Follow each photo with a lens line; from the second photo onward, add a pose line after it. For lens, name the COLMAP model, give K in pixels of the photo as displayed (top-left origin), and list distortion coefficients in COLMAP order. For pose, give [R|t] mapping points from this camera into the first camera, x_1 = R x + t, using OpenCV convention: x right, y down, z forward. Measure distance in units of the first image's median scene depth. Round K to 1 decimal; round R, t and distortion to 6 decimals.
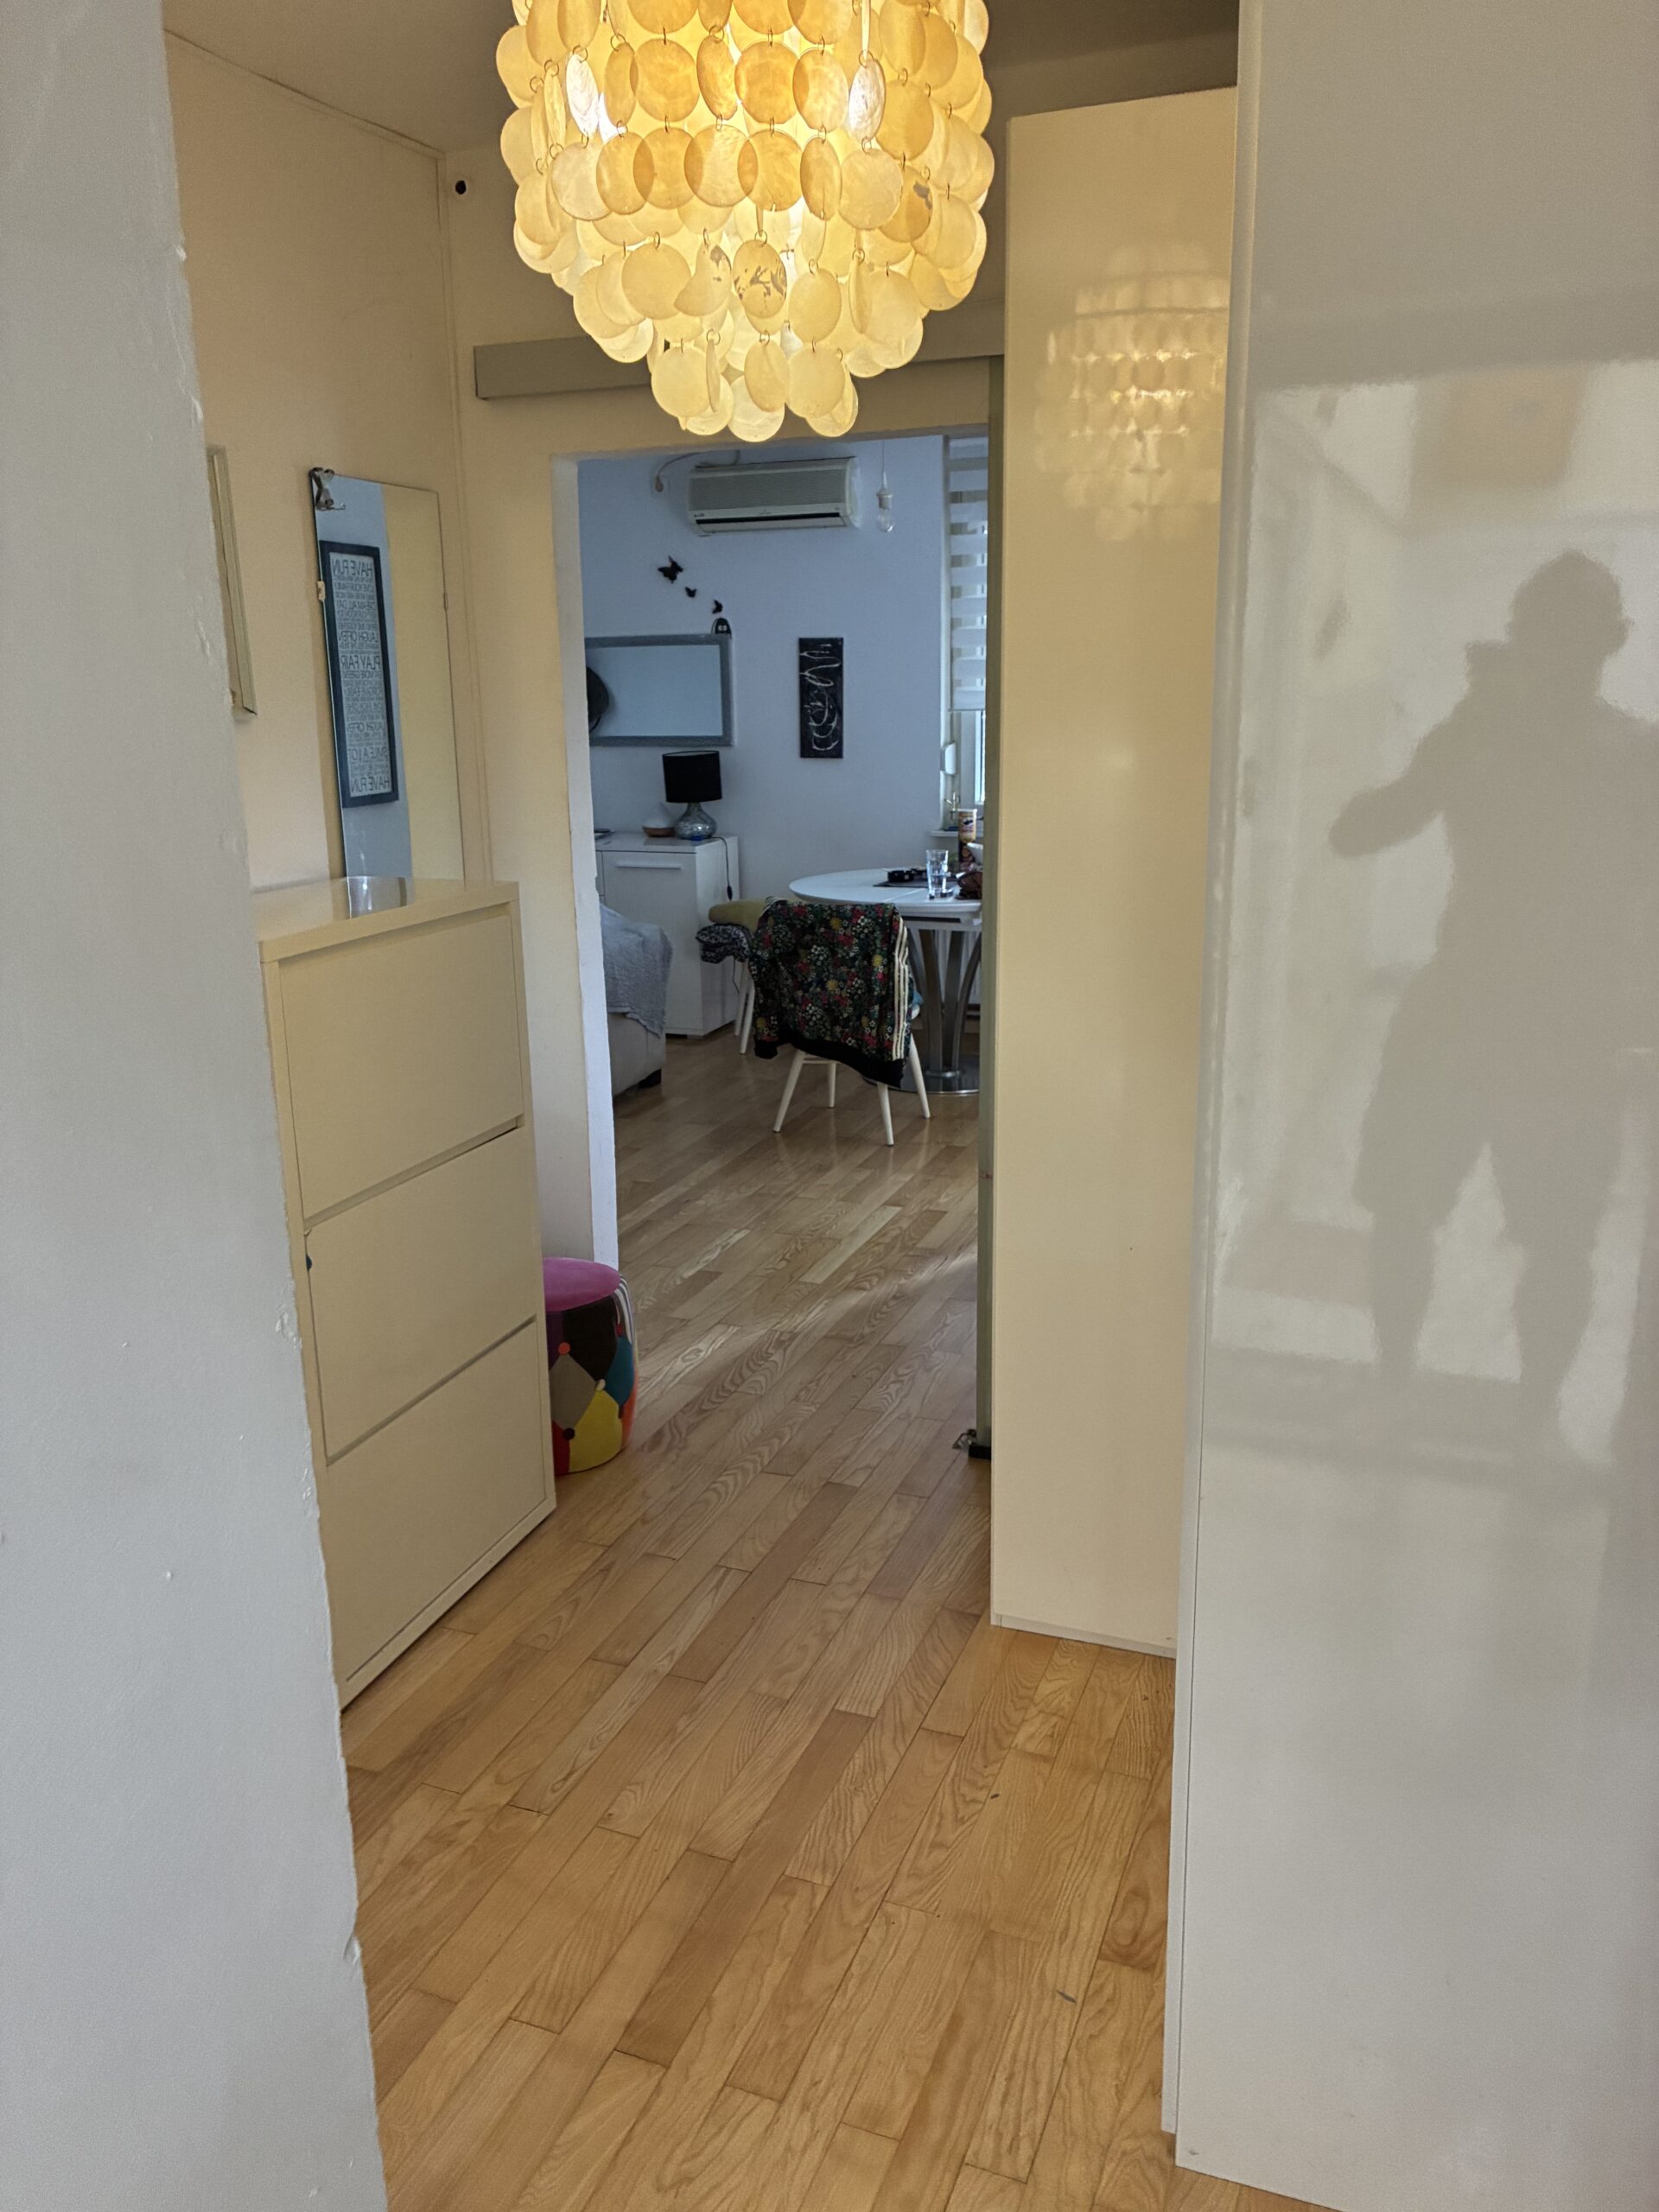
lens RADIAL K [[1685.5, 0, 827.7], [0, 1685.5, 1104.6], [0, 0, 1]] dist [0.039265, -0.036127]
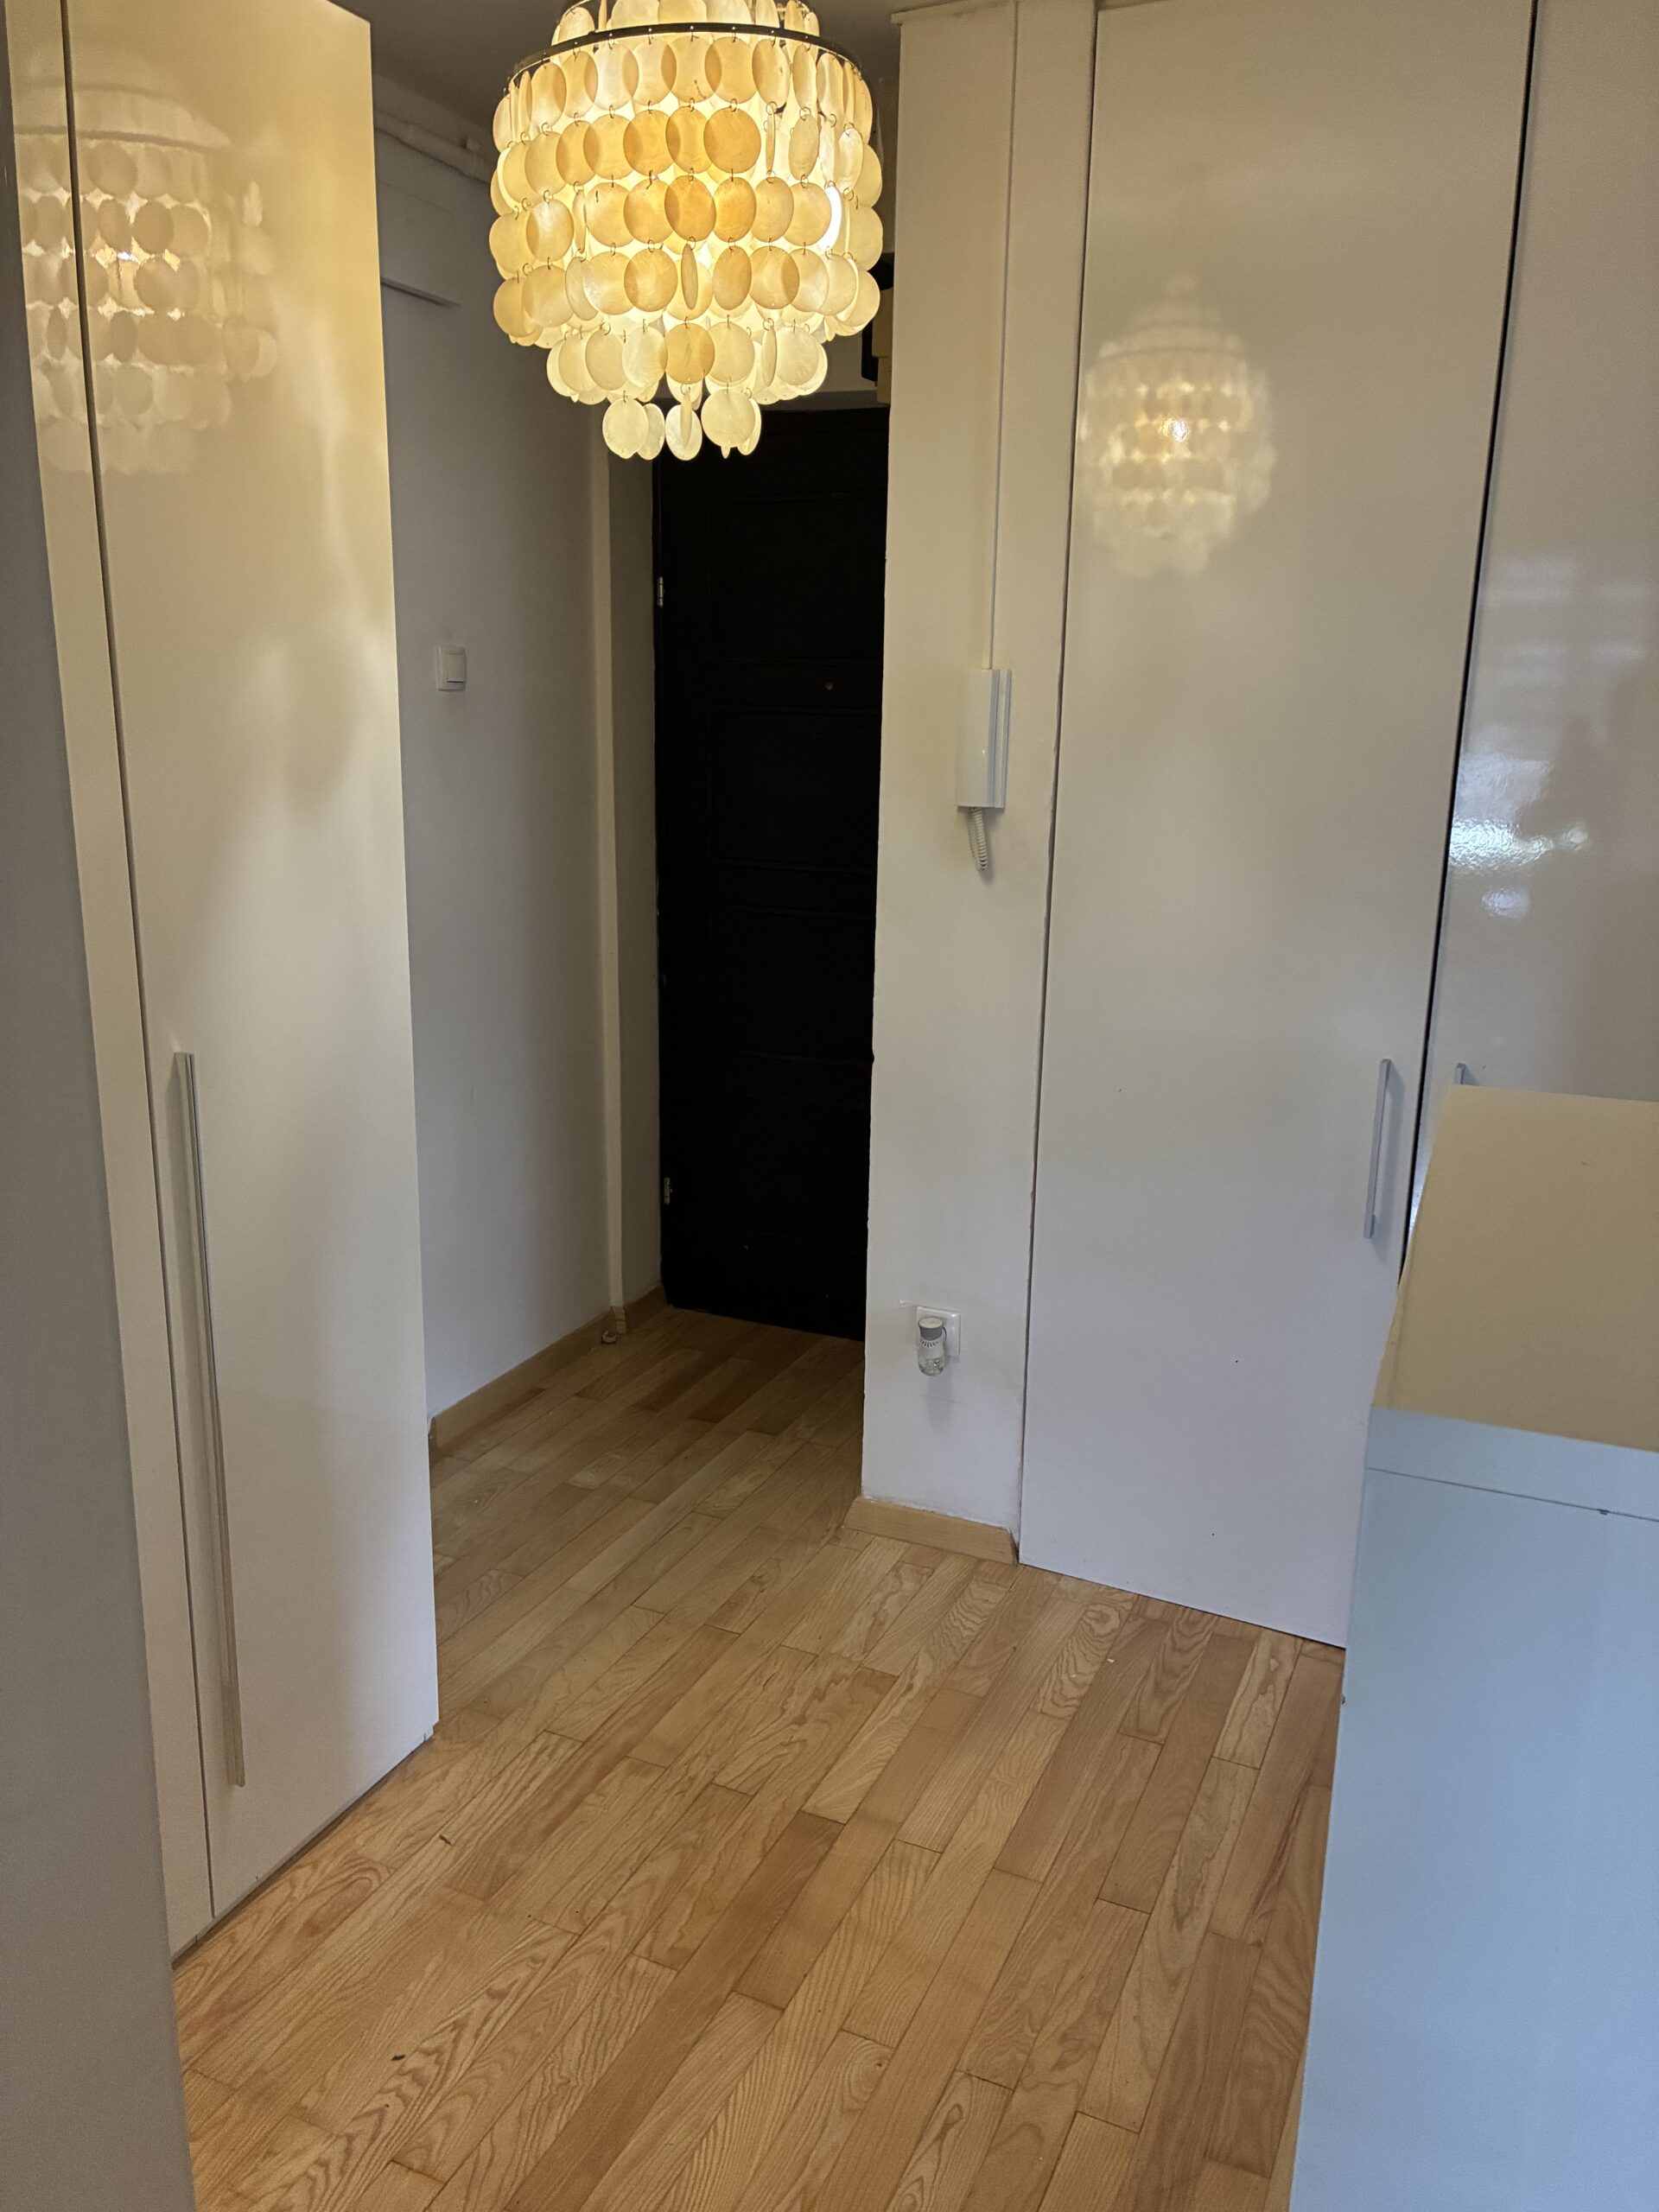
lens RADIAL K [[1685.5, 0, 826.7], [0, 1685.5, 1104.9], [0, 0, 1]] dist [0.039265, -0.036127]
pose [[-0.998509, -0.012261, 0.053192, -0.137506], [0.014078, 0.883643, 0.467950, -0.354926], [-0.052741, 0.468001, -0.882153, 1.469032]]
